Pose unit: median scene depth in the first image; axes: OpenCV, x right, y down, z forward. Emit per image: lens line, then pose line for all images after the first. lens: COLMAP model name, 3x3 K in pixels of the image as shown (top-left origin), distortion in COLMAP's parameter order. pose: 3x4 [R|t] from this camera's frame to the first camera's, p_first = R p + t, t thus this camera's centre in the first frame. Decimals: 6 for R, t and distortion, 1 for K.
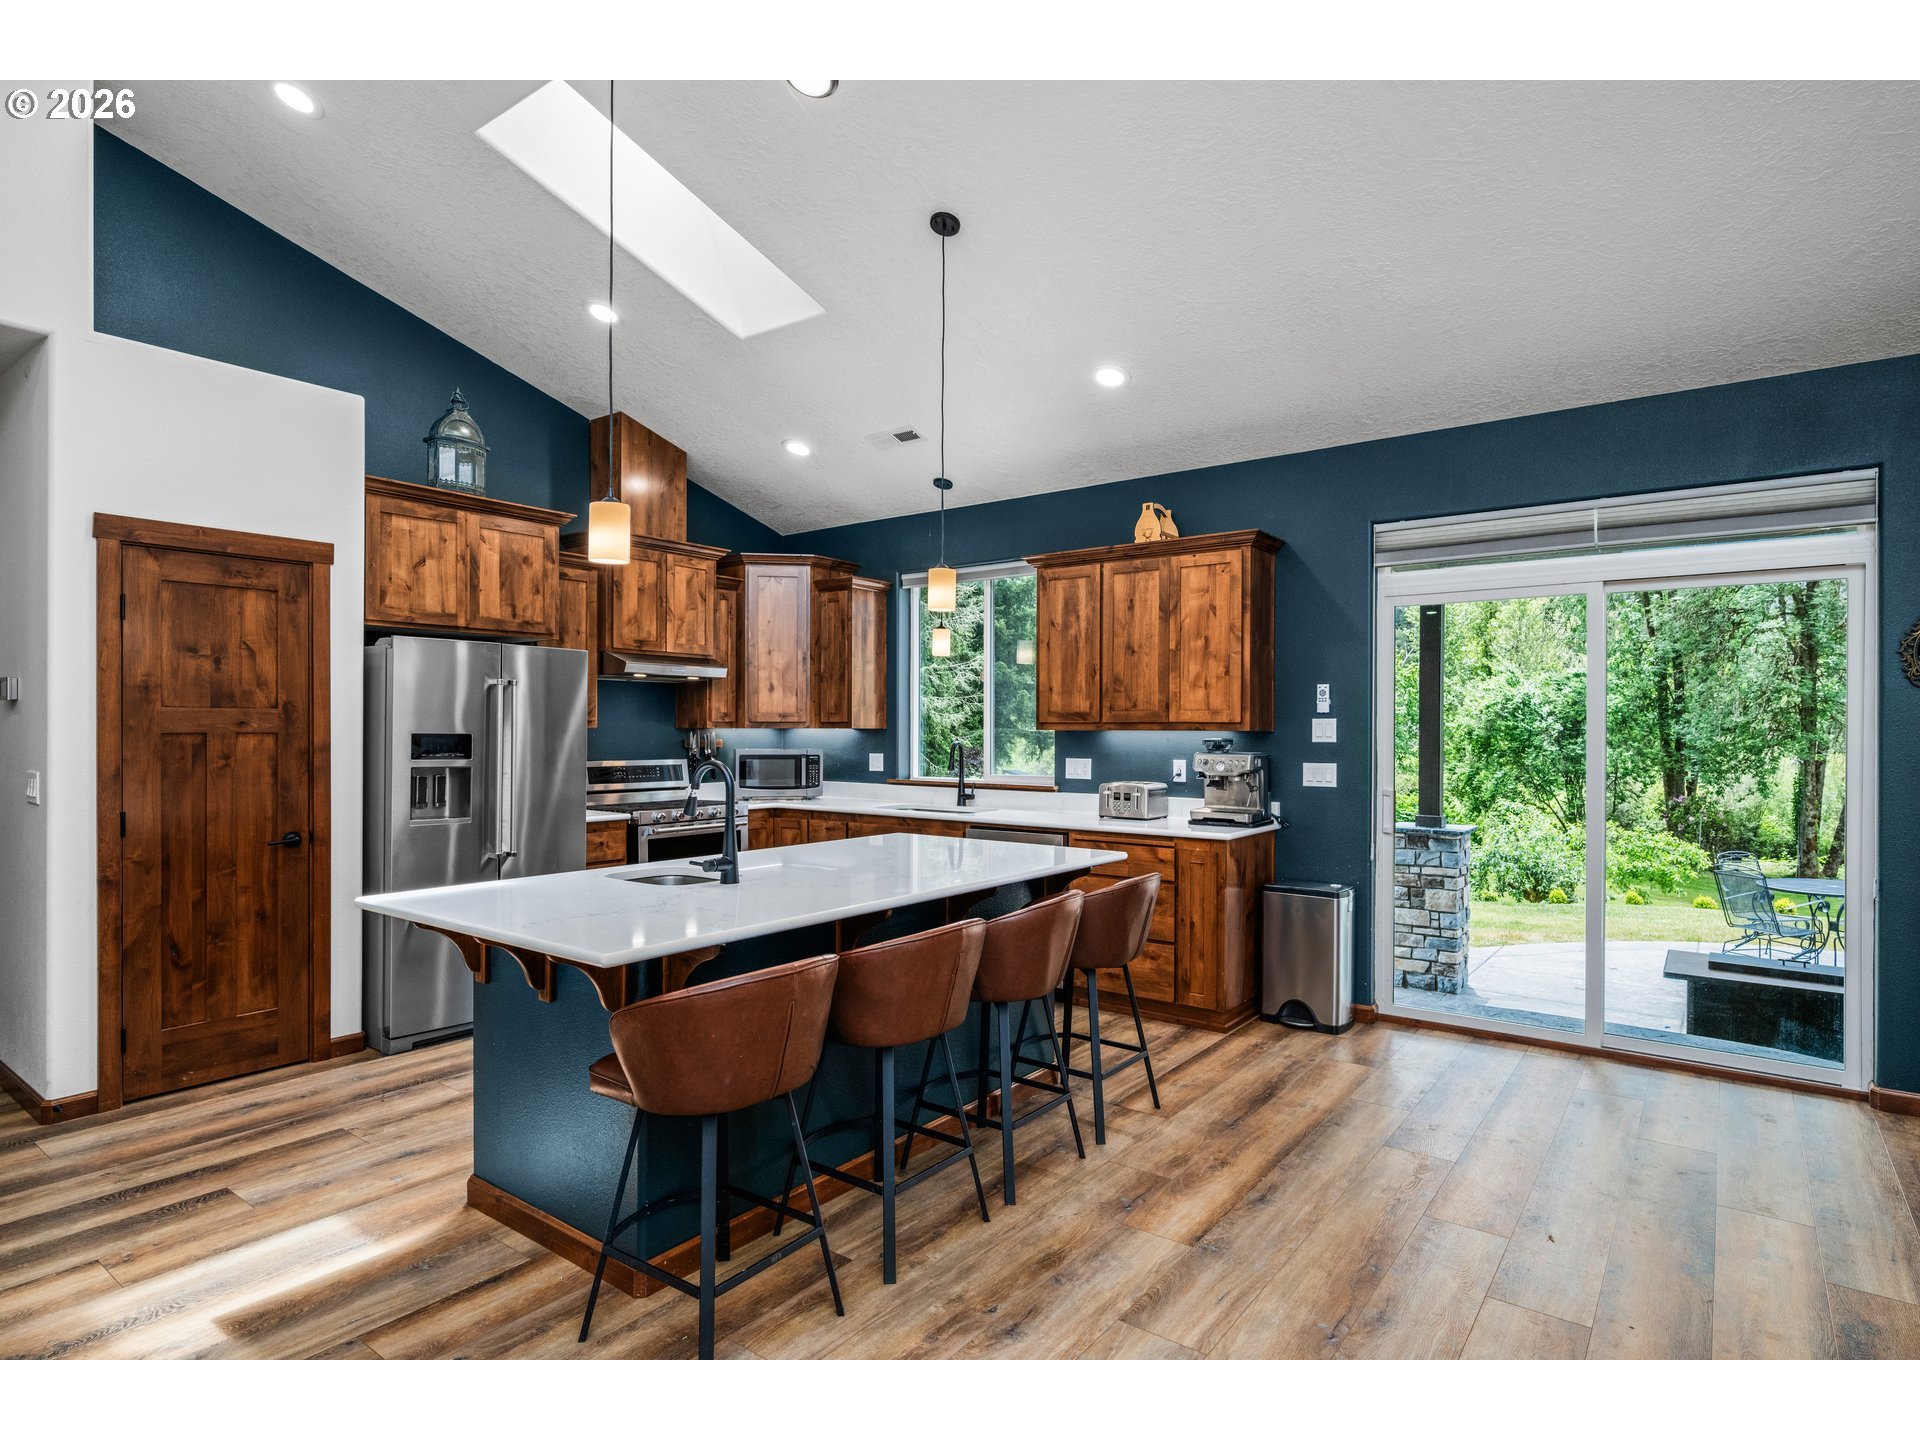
lens RADIAL K [[1010.3, 0, 961.7], [0, 1010.3, 734.7], [0, 0, 1]] dist [-0.006418, -0.001063]
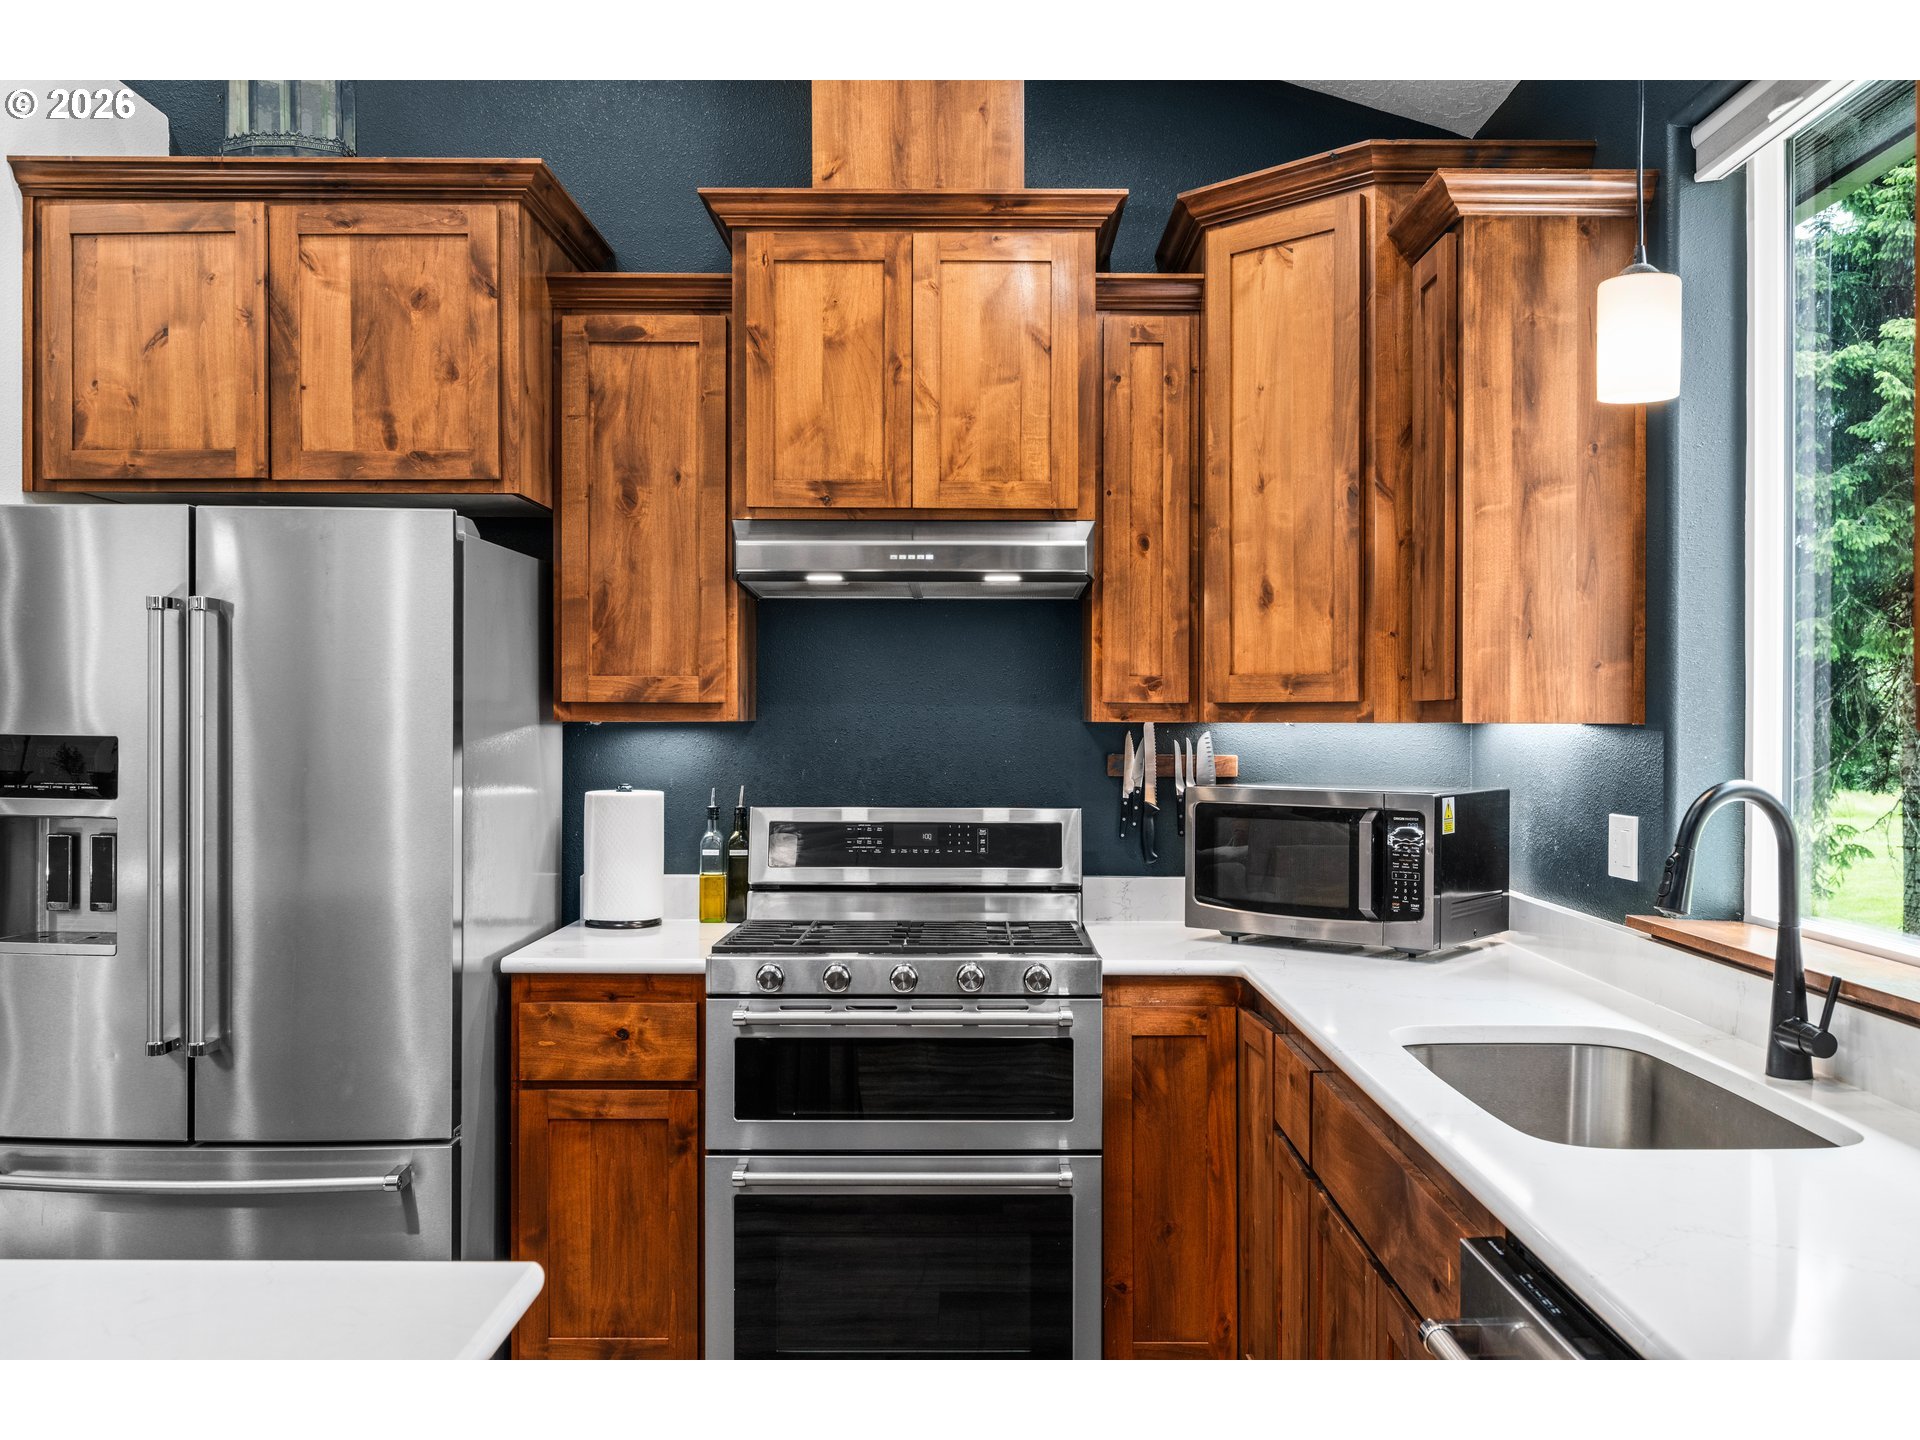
lens RADIAL K [[1687.0, 0, 987.8], [0, 1687.0, 712.3], [0, 0, 1]] dist [0.000319, -0.009375]
pose [[0.609039, -0.004020, -0.793130, 0.254604], [-0.005862, 0.999937, -0.009570, -0.005813], [0.793118, 0.010478, 0.608978, 0.855856]]
